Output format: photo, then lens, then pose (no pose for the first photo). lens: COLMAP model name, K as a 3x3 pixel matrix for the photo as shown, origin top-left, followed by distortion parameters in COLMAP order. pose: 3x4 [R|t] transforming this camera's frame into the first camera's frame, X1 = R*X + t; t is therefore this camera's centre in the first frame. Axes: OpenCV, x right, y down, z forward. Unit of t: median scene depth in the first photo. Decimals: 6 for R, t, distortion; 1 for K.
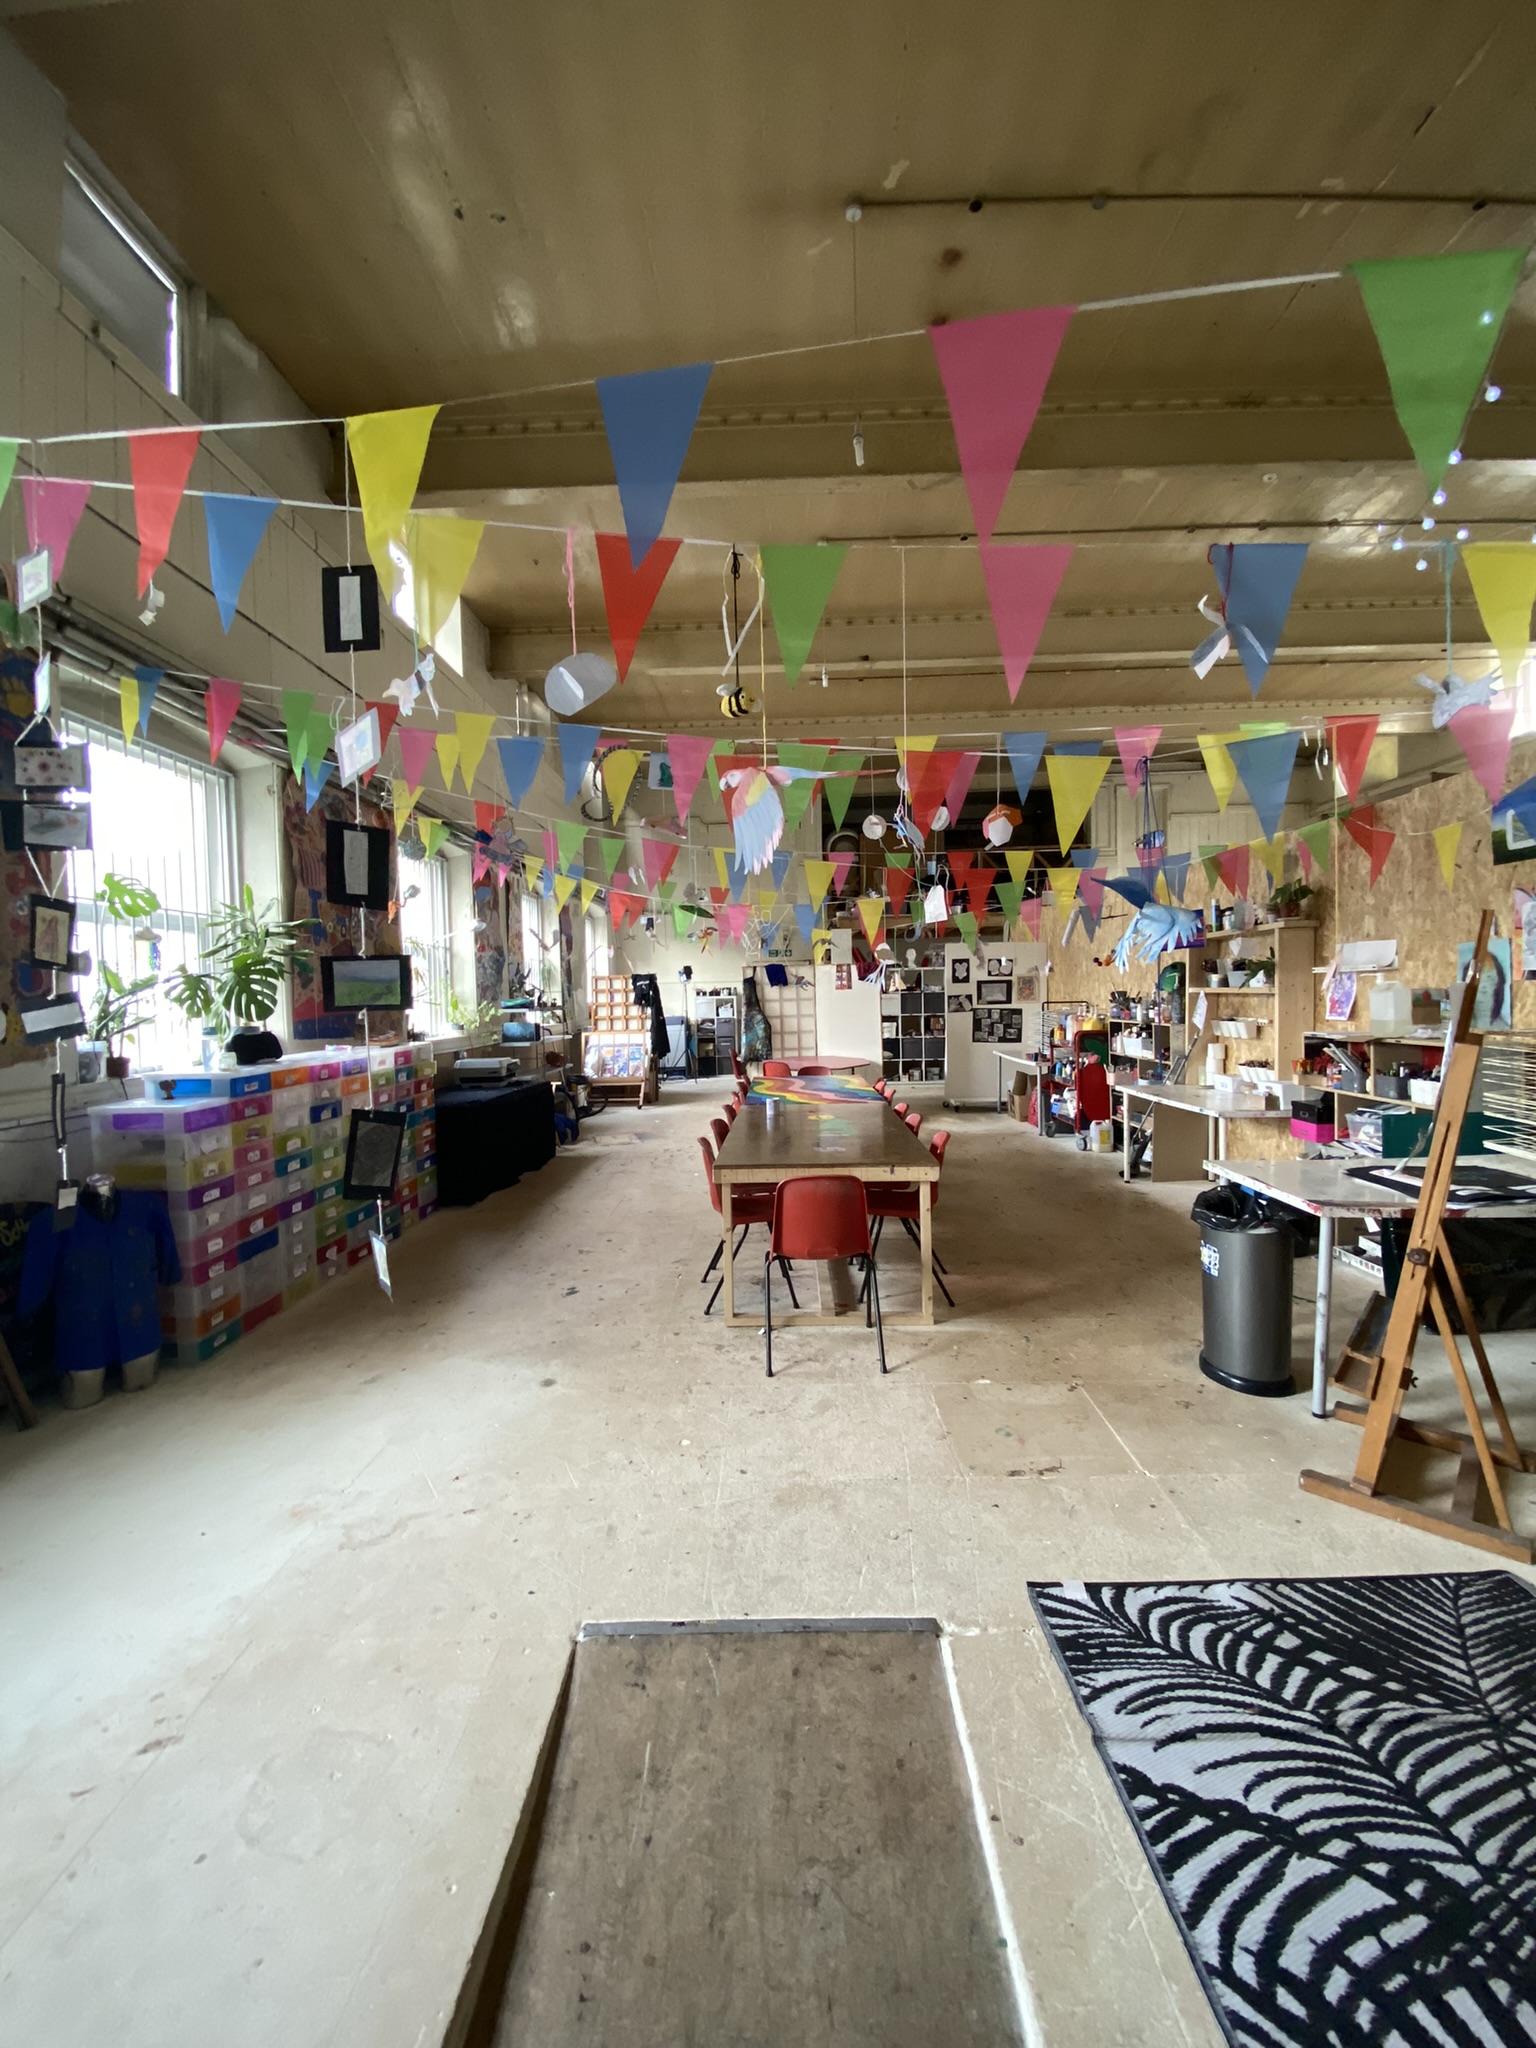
lens RADIAL K [[825.4, 0, 763.7], [0, 825.4, 1022.1], [0, 0, 1]] dist [0.001540, -0.000012]
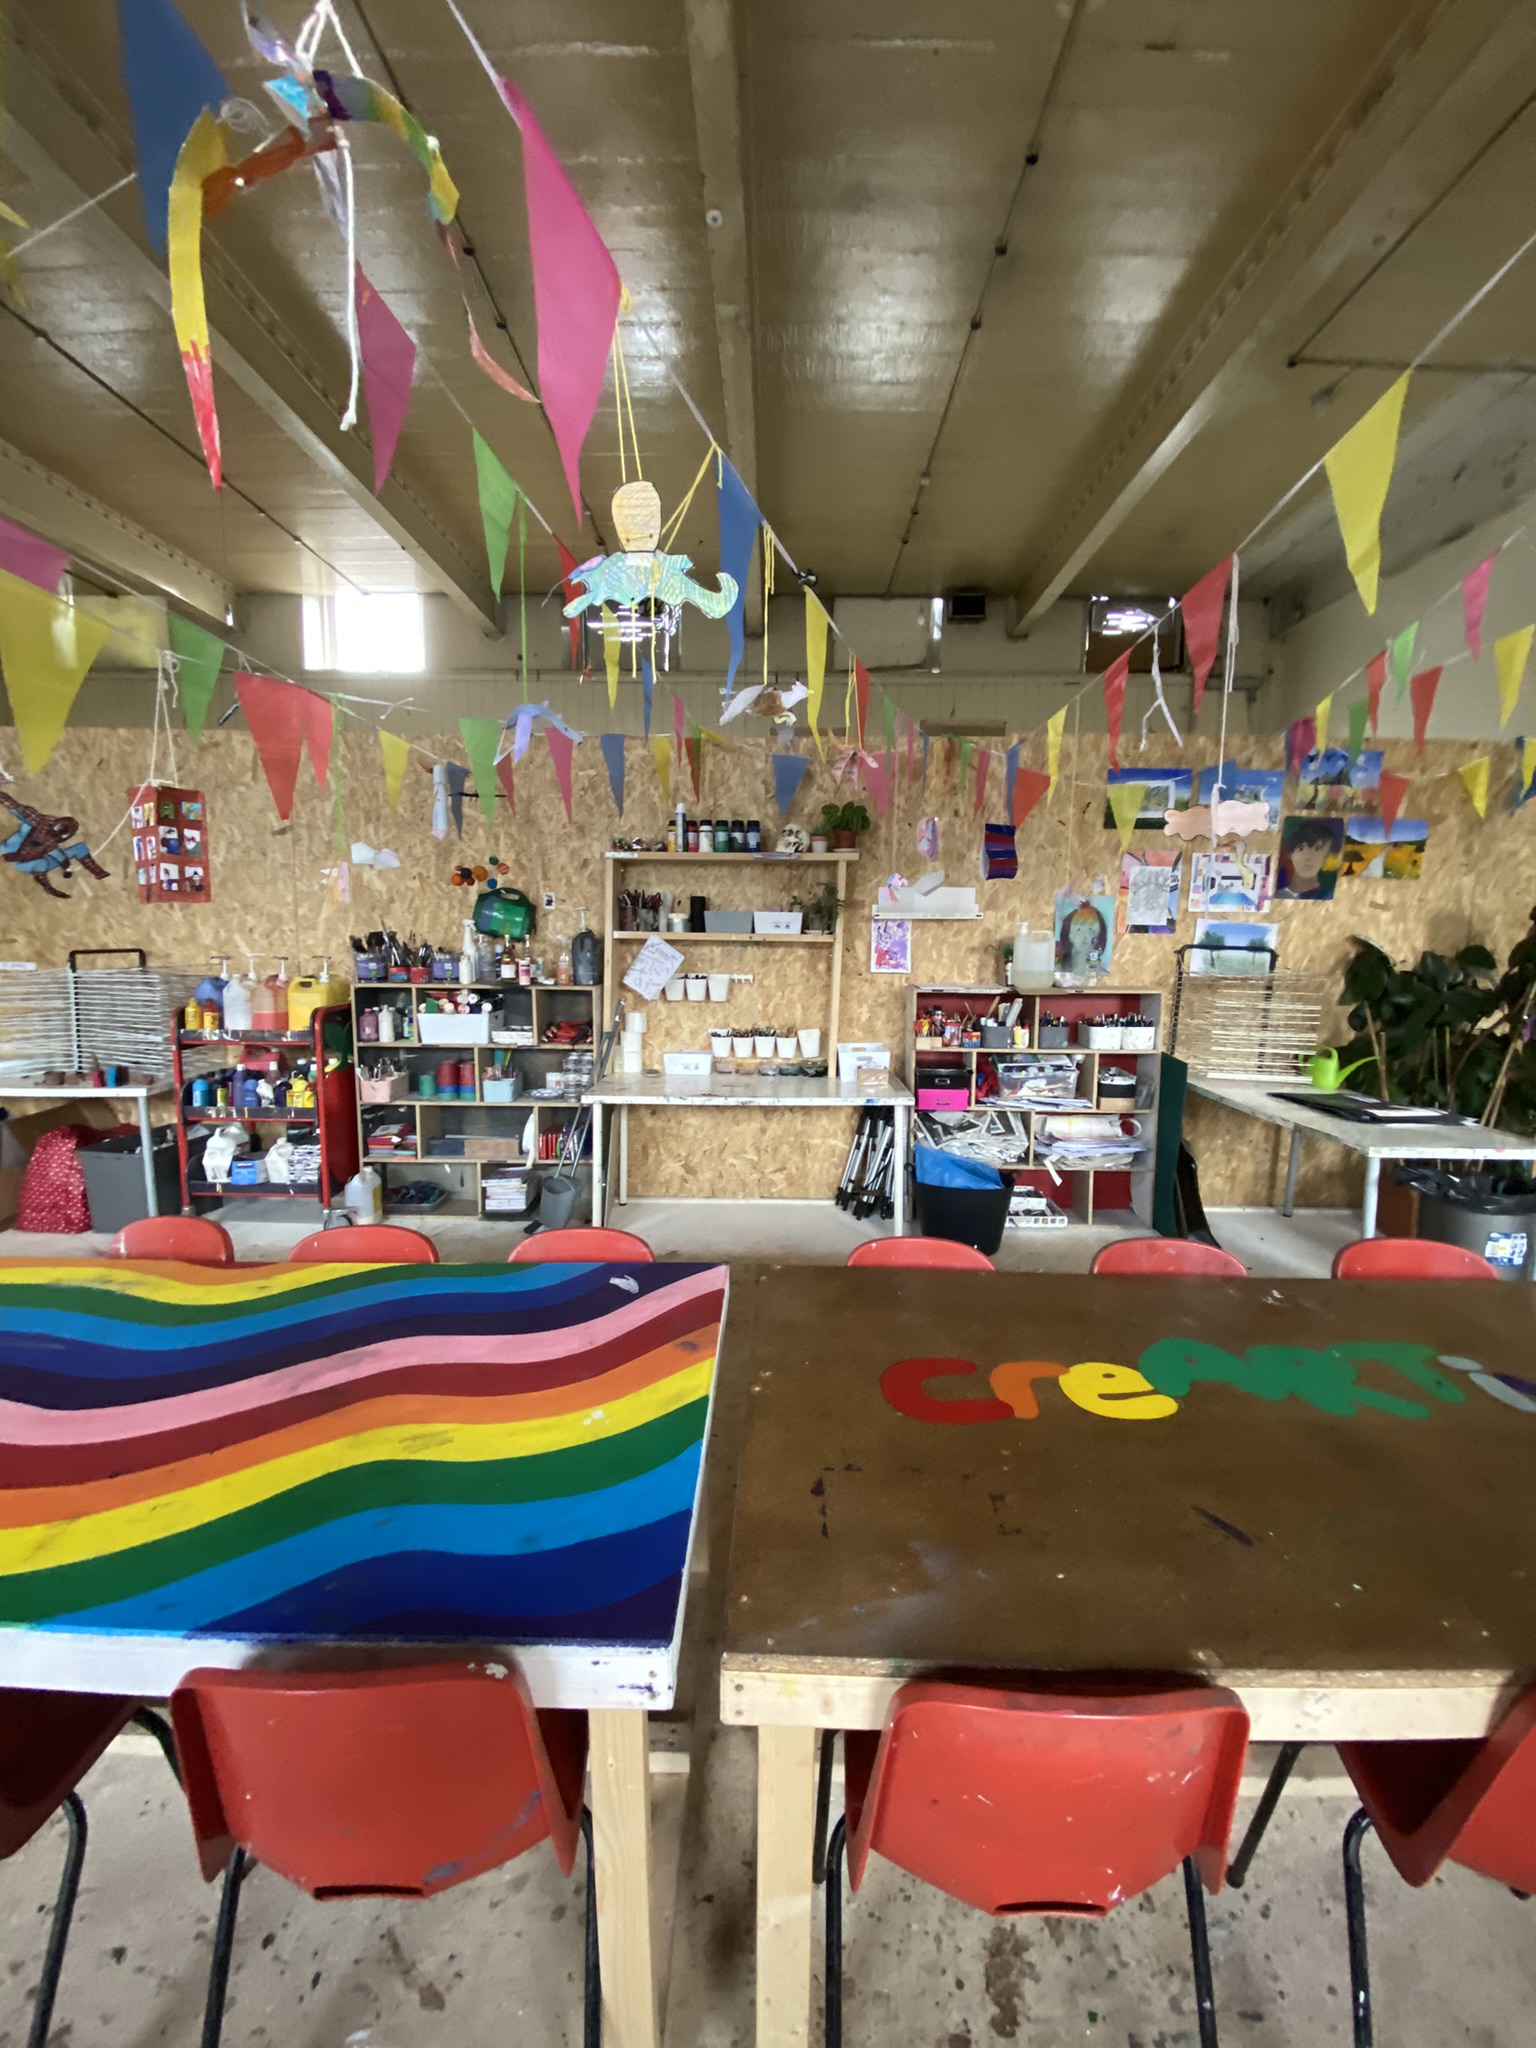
lens RADIAL K [[825.4, 0, 764.6], [0, 825.4, 1024.6], [0, 0, 1]] dist [0.001540, -0.000012]
pose [[0.014407, -0.098871, 0.994996, -0.233504], [0.028419, 0.994738, 0.098434, -0.043393], [-0.999492, 0.026859, 0.017141, 1.261127]]
